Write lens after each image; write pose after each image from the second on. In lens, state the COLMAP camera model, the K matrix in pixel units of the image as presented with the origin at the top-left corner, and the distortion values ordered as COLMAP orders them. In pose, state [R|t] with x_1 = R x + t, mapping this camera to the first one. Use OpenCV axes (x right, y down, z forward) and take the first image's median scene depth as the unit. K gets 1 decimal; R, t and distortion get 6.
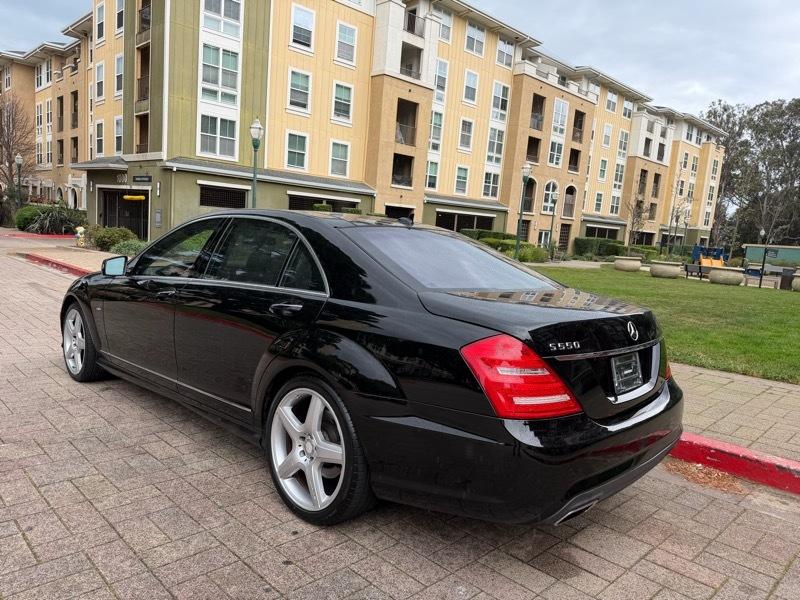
lens RADIAL K [[557.7, 0, 393.8], [0, 557.7, 303.1], [0, 0, 1]] dist [0.081516, -0.123065]
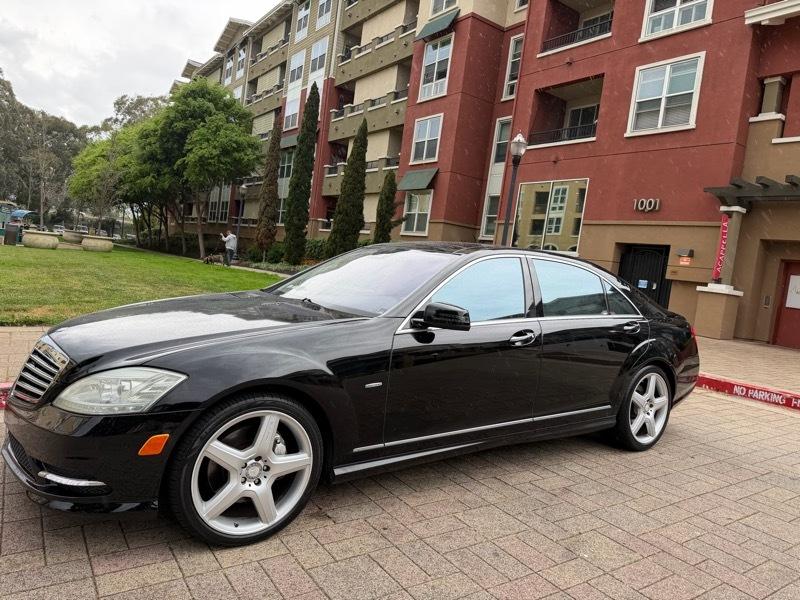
lens RADIAL K [[558.4, 0, 403.4], [0, 558.4, 301.2], [0, 0, 1]] dist [0.086432, -0.142095]
pose [[0.174674, -0.116006, 0.977769, -0.123622], [0.020522, 0.993249, 0.114176, -0.017418], [-0.984412, 0.000122, 0.175875, 0.092559]]
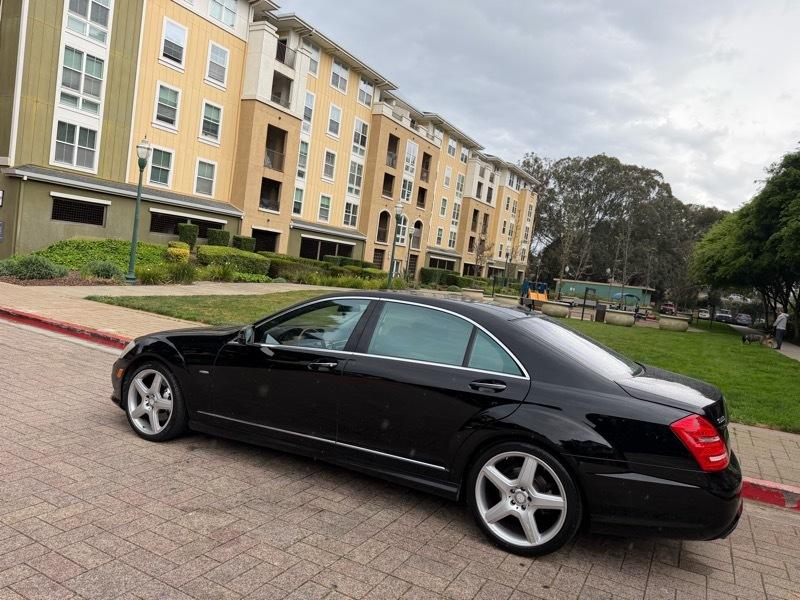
lens RADIAL K [[553.6, 0, 391.4], [0, 553.6, 299.9], [0, 0, 1]] dist [0.130560, -0.189134]
pose [[0.956460, 0.026122, 0.290692, -0.053937], [-0.014428, 0.999001, -0.042299, -0.009192], [-0.291506, 0.036263, 0.955881, -0.011407]]
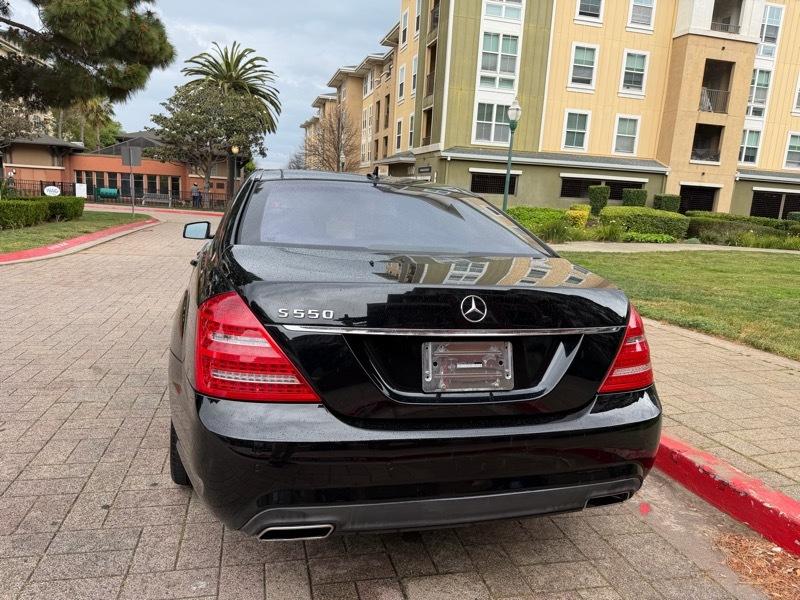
lens RADIAL K [[562.0, 0, 395.4], [0, 562.0, 303.4], [0, 0, 1]] dist [0.016401, -0.024888]
pose [[0.864580, 0.071868, -0.497329, 0.041993], [-0.061642, 0.997413, 0.036972, 0.001440], [0.498700, -0.001308, 0.866774, 0.021787]]
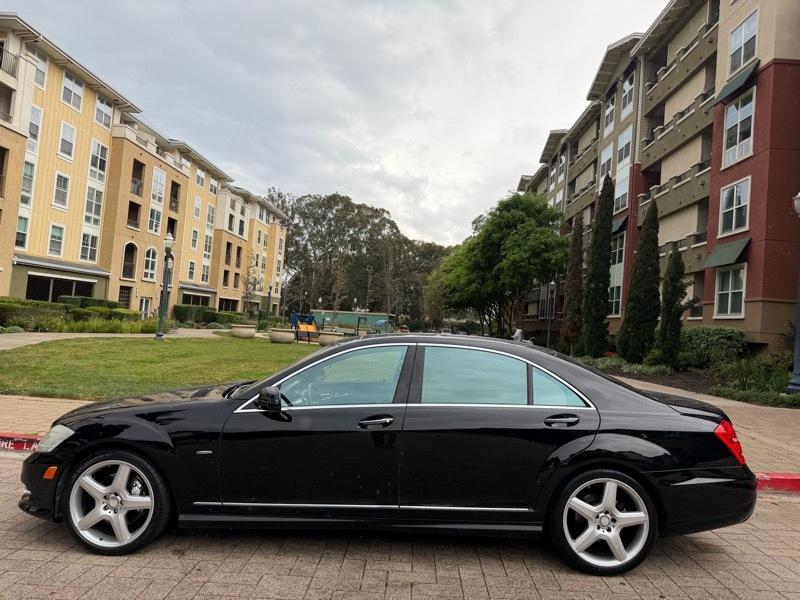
lens RADIAL K [[557.7, 0, 393.8], [0, 557.7, 303.1], [0, 0, 1]] dist [0.081516, -0.123065]
pose [[0.727621, 0.001975, 0.685976, -0.097247], [0.073409, 0.994029, -0.080727, -0.013354], [-0.682040, 0.109096, 0.723132, 0.018670]]
